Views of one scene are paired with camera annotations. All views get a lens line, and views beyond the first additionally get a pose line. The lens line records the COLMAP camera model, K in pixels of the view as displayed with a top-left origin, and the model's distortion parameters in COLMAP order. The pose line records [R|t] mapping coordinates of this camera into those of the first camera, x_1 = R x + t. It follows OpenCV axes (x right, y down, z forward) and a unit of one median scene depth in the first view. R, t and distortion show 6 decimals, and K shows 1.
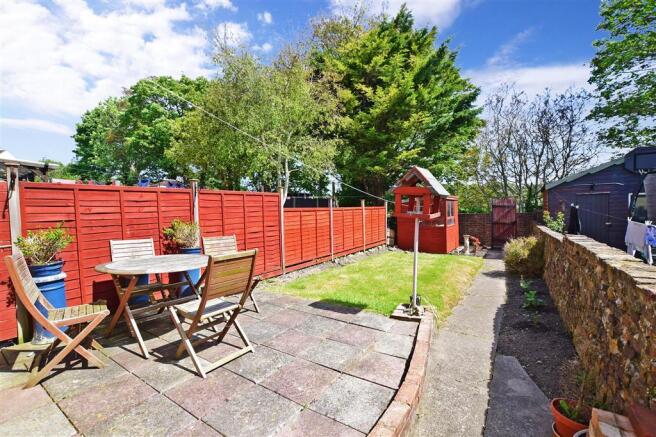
lens RADIAL K [[295.2, 0, 317.6], [0, 295.2, 218.4], [0, 0, 1]] dist [-0.032991, 0.000072]
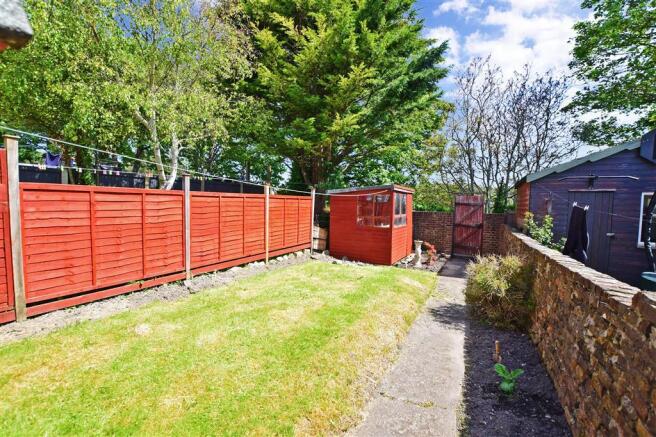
lens RADIAL K [[295.2, 0, 317.6], [0, 295.2, 218.4], [0, 0, 1]] dist [-0.032991, 0.000072]
pose [[0.994630, 0.041143, 0.094961, 0.187146], [-0.043552, 0.998776, 0.023435, -0.004919], [-0.093881, -0.027445, 0.995205, 0.293983]]
